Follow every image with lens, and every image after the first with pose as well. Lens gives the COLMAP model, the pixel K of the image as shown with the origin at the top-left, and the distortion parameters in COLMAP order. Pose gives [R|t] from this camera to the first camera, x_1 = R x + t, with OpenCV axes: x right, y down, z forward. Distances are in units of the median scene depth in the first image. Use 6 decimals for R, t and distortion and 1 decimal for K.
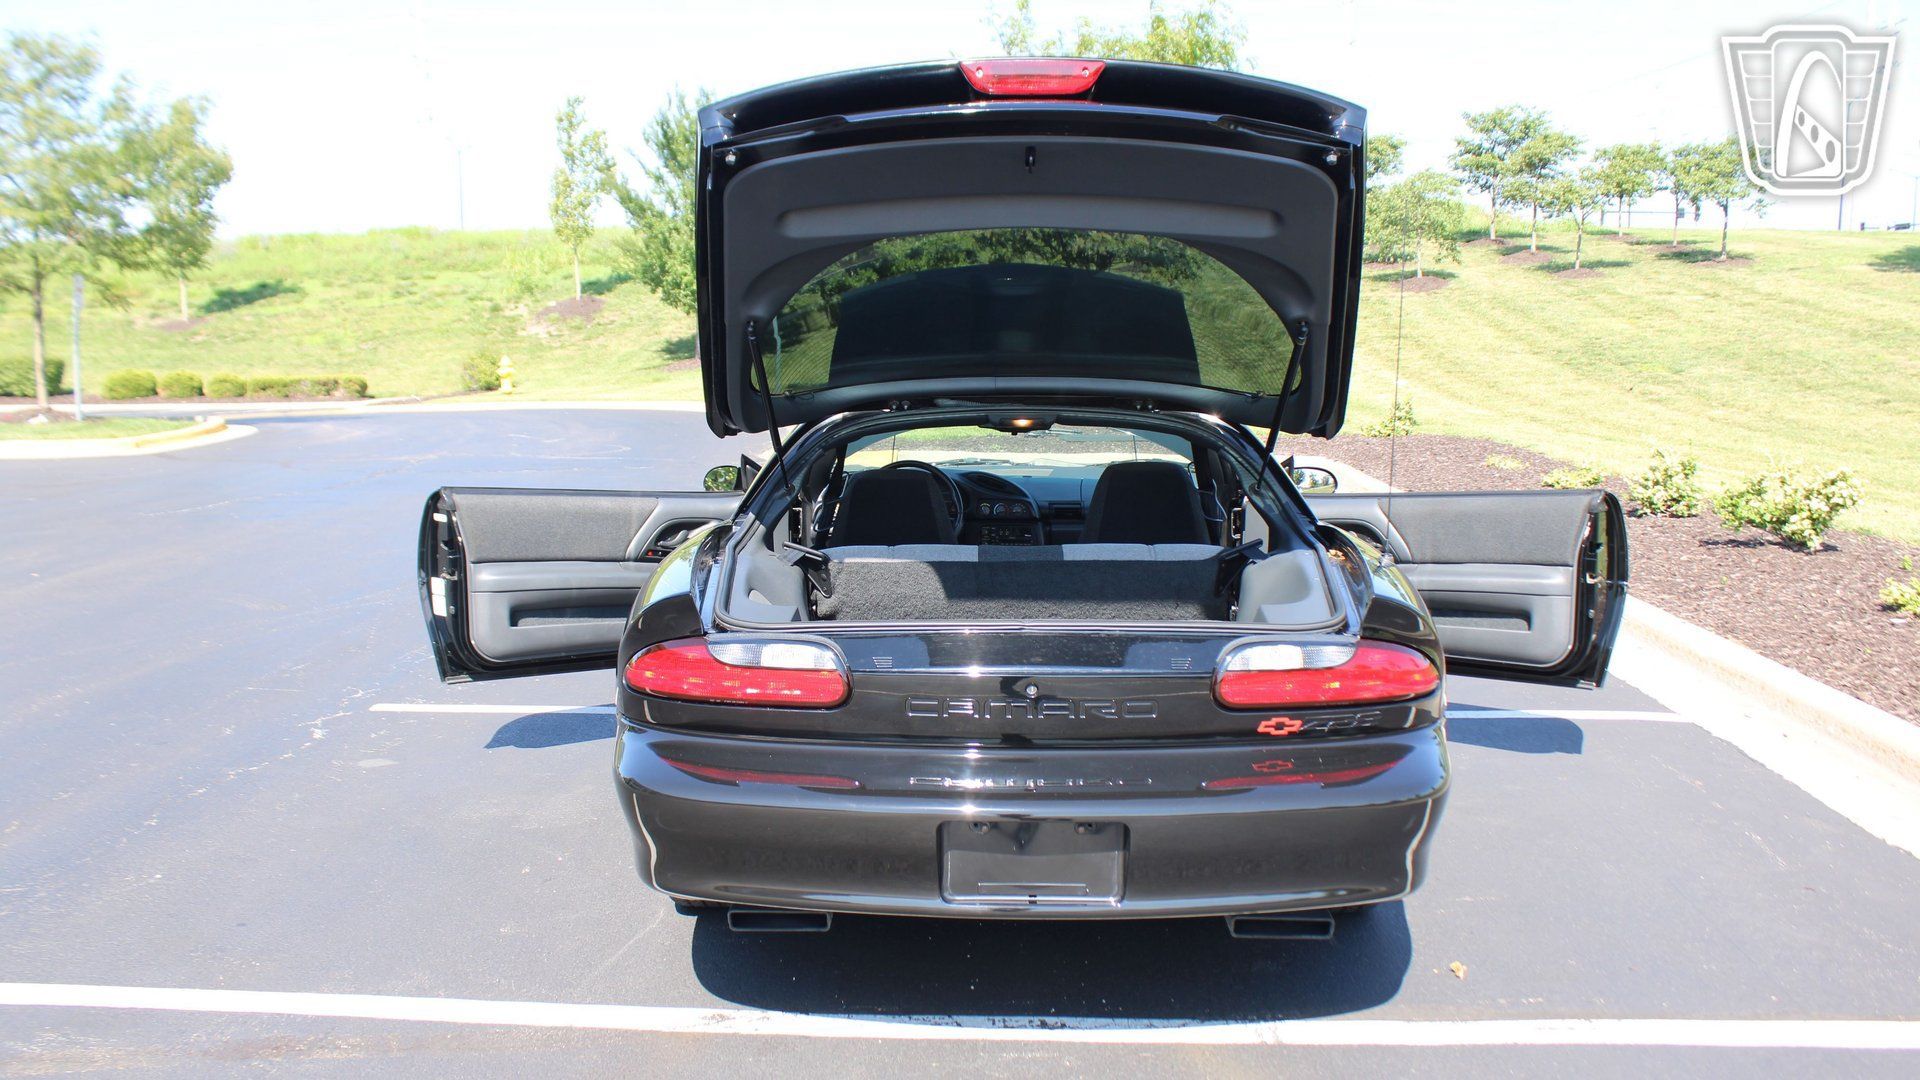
lens RADIAL K [[1651.3, 0, 958.0], [0, 1651.3, 553.7], [0, 0, 1]] dist [-0.177069, 0.175342]
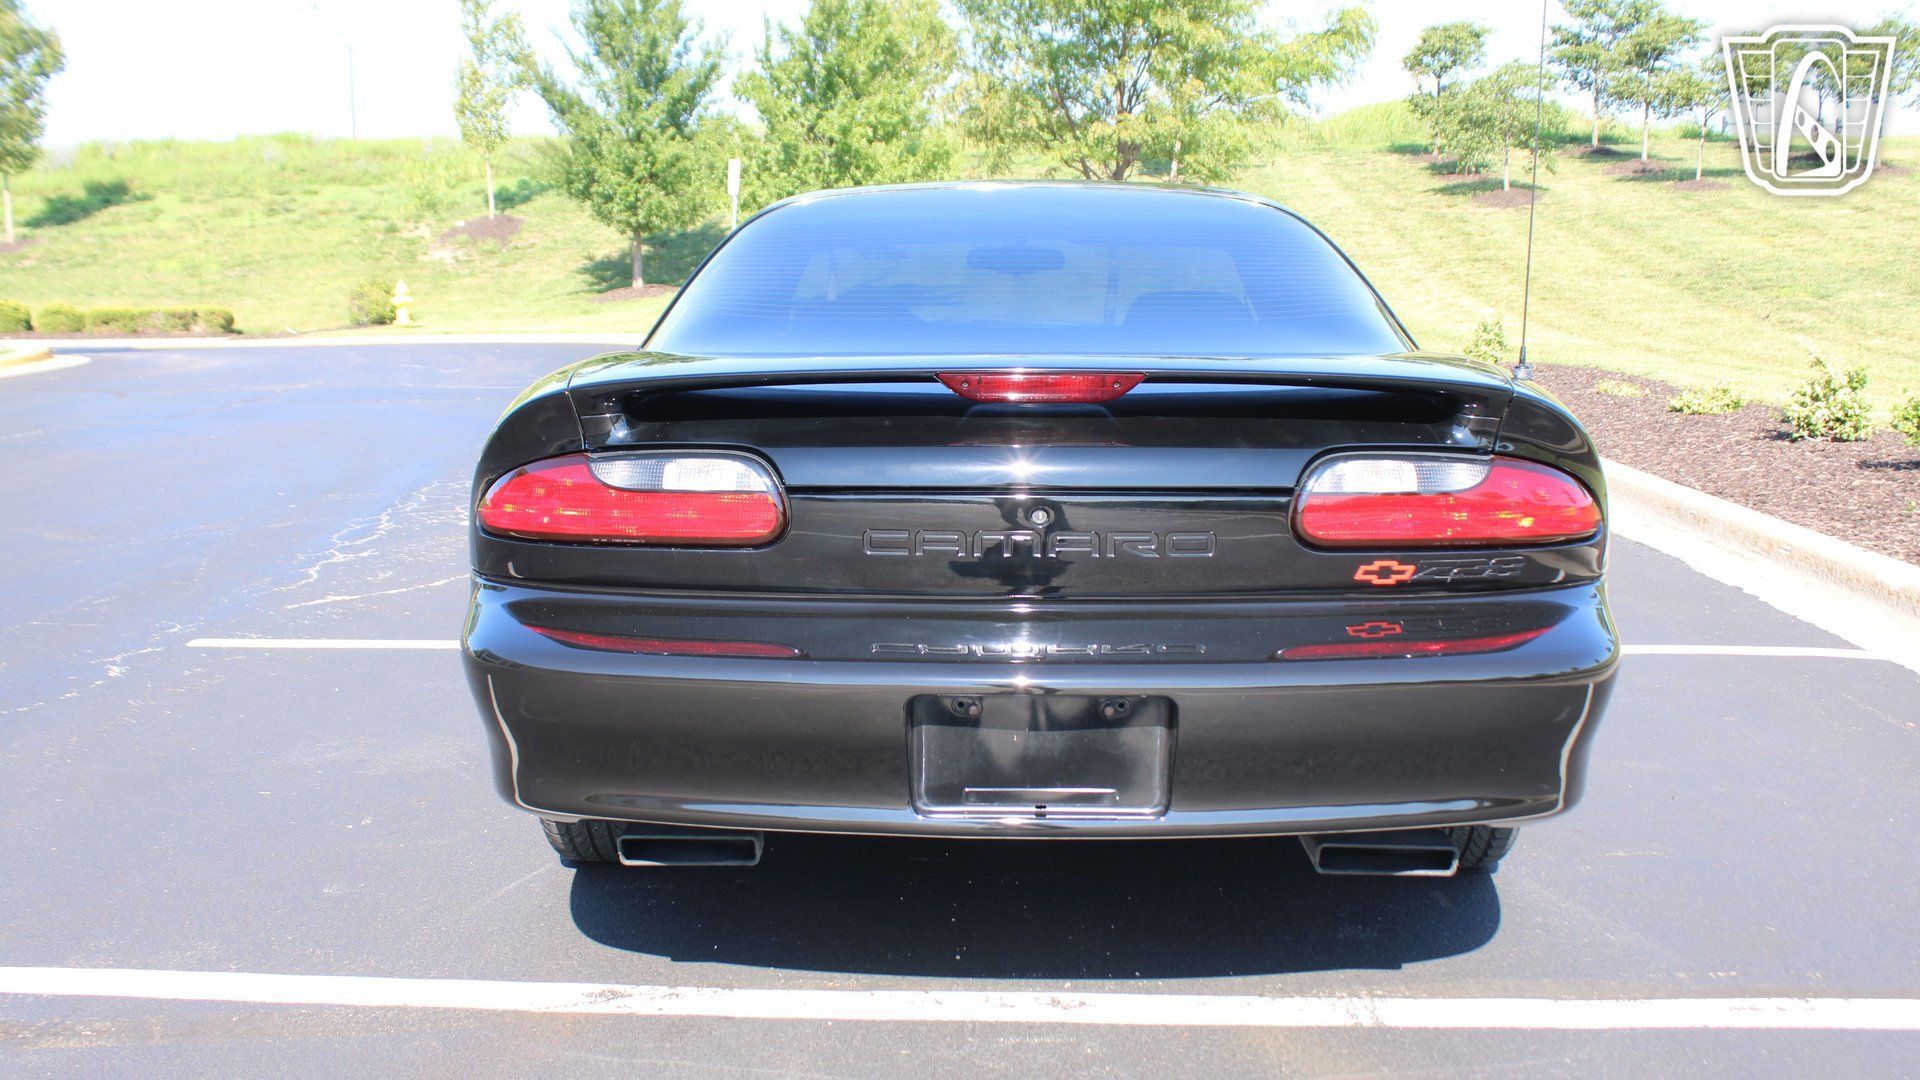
lens RADIAL K [[1957.7, 0, 962.6], [0, 1957.7, 563.2], [0, 0, 1]] dist [-0.153984, 0.191539]
pose [[0.999981, 0.000075, 0.006124, 0.000772], [-0.000142, 0.999940, 0.010925, 0.011205], [-0.006123, -0.010926, 0.999922, 0.018079]]
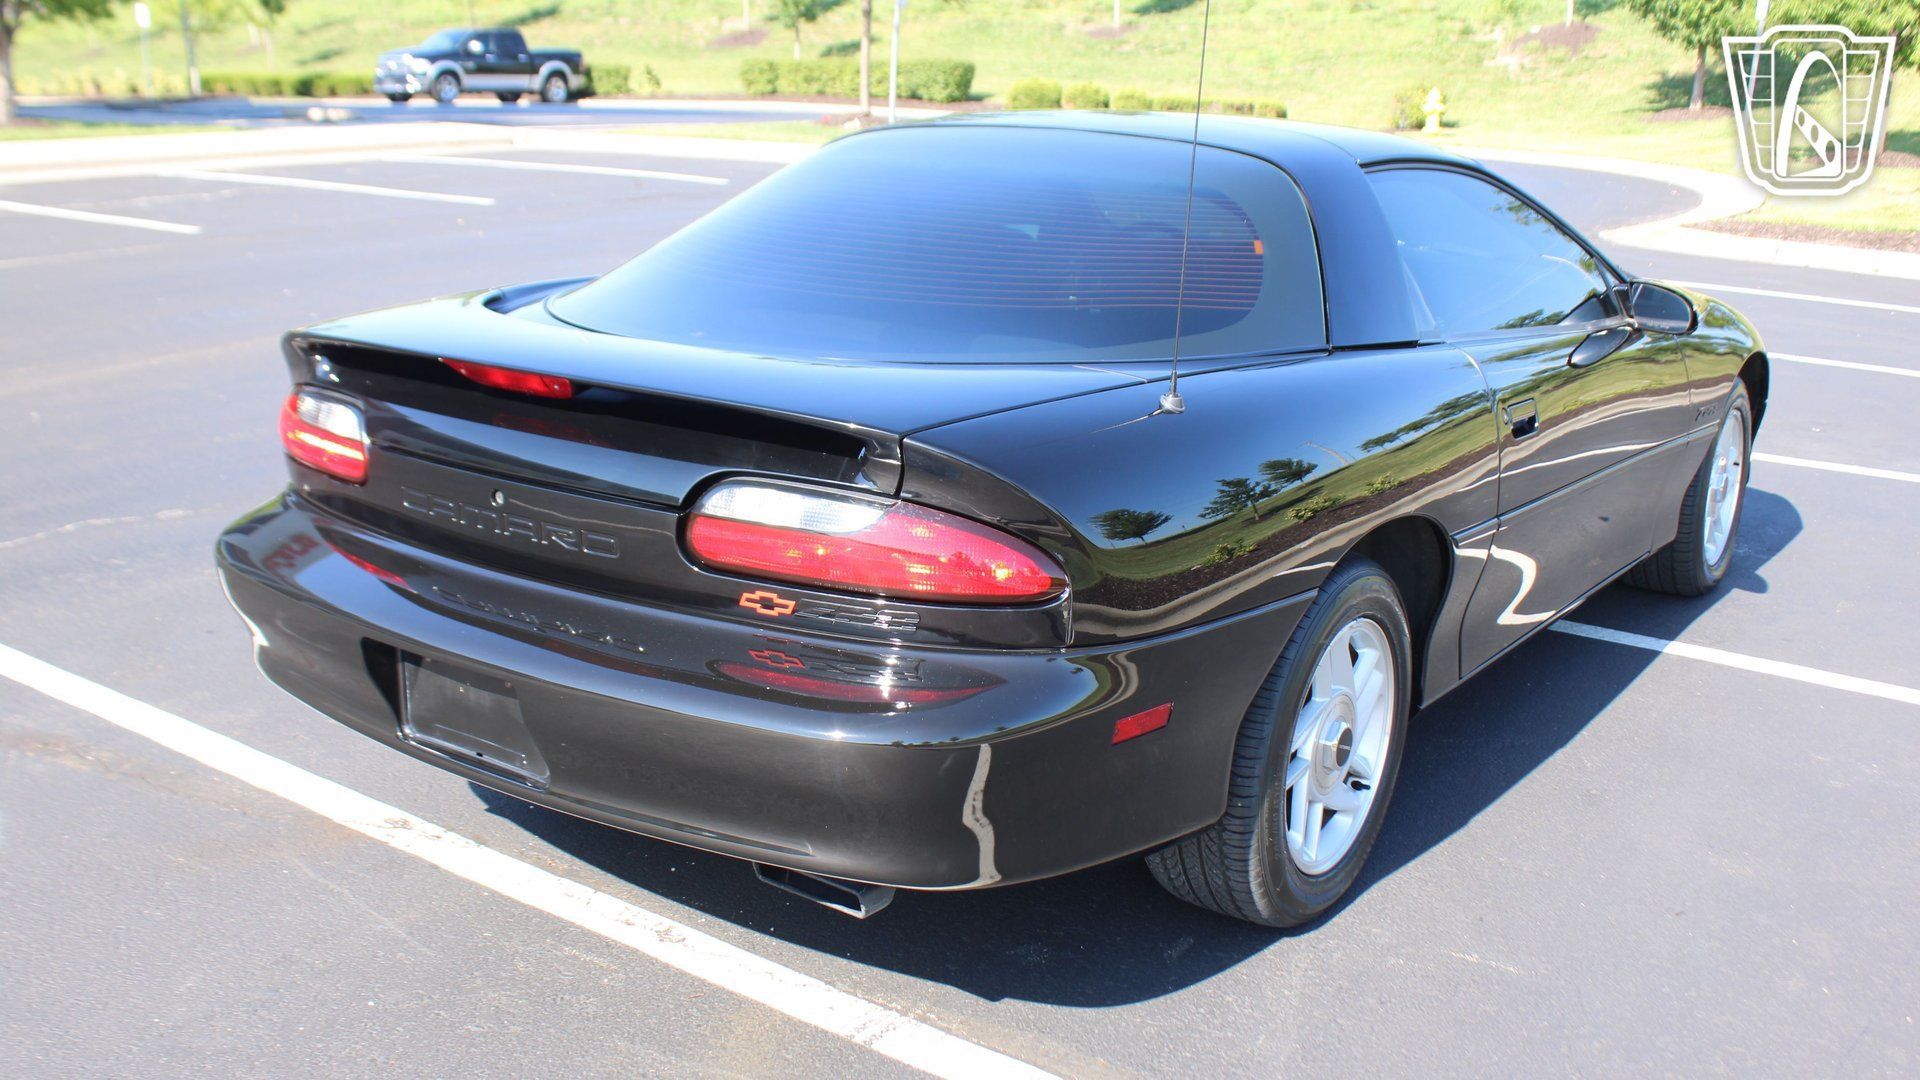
lens RADIAL K [[1957.7, 0, 962.6], [0, 1957.7, 563.2], [0, 0, 1]] dist [-0.153984, 0.191539]
pose [[0.829871, 0.172628, -0.530578, 0.086588], [-0.108754, 0.982741, 0.149641, -0.005747], [0.547253, -0.066480, 0.834322, 0.041791]]
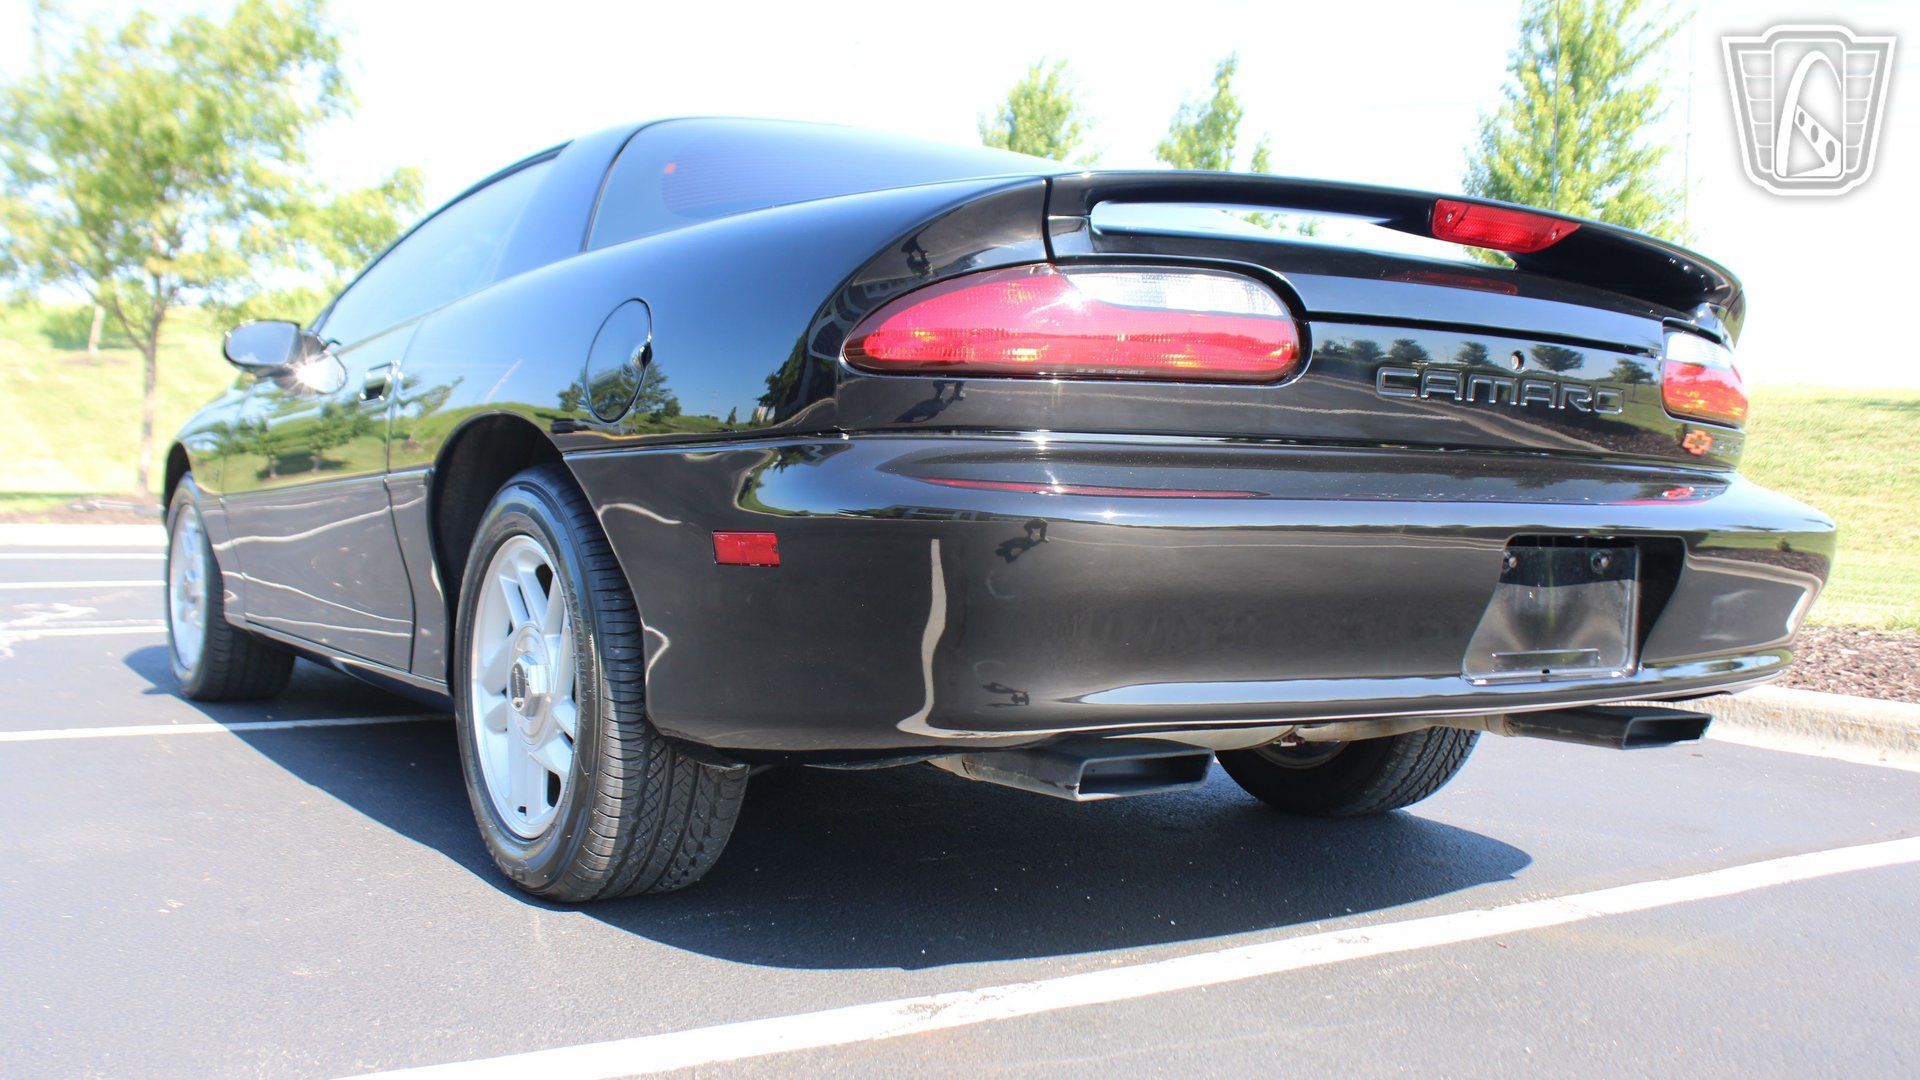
lens RADIAL K [[1832.7, 0, 932.1], [0, 1832.7, 530.6], [0, 0, 1]] dist [-0.164100, 0.188777]
pose [[0.820296, 0.006193, 0.571906, -0.068168], [0.057446, 0.993993, -0.093158, 0.024707], [-0.569048, 0.109271, 0.815012, 0.065198]]
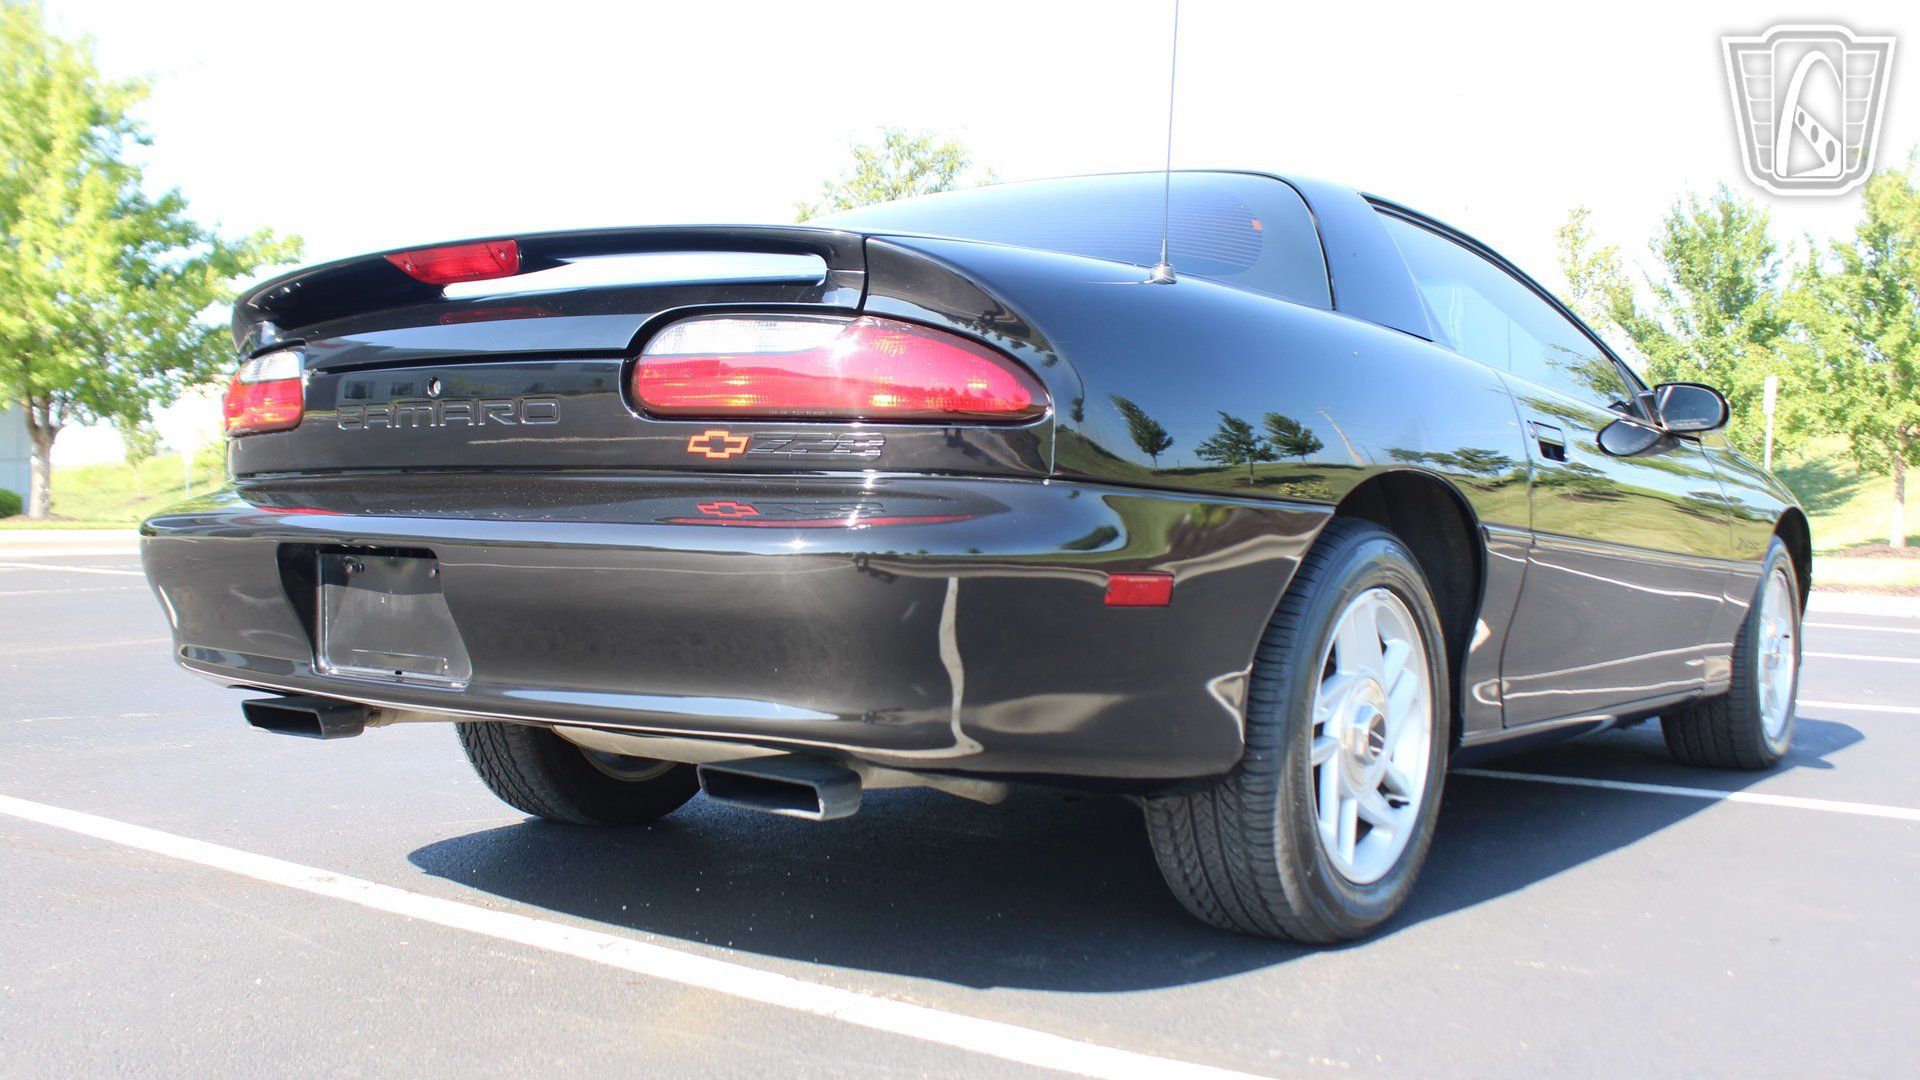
lens RADIAL K [[1967.7, 0, 950.5], [0, 1967.7, 562.6], [0, 0, 1]] dist [-0.169861, 0.255884]
pose [[0.819023, 0.030454, -0.572952, 0.086311], [-0.101241, 0.990592, -0.092070, 0.025788], [0.564758, 0.133414, 0.814401, 0.053123]]
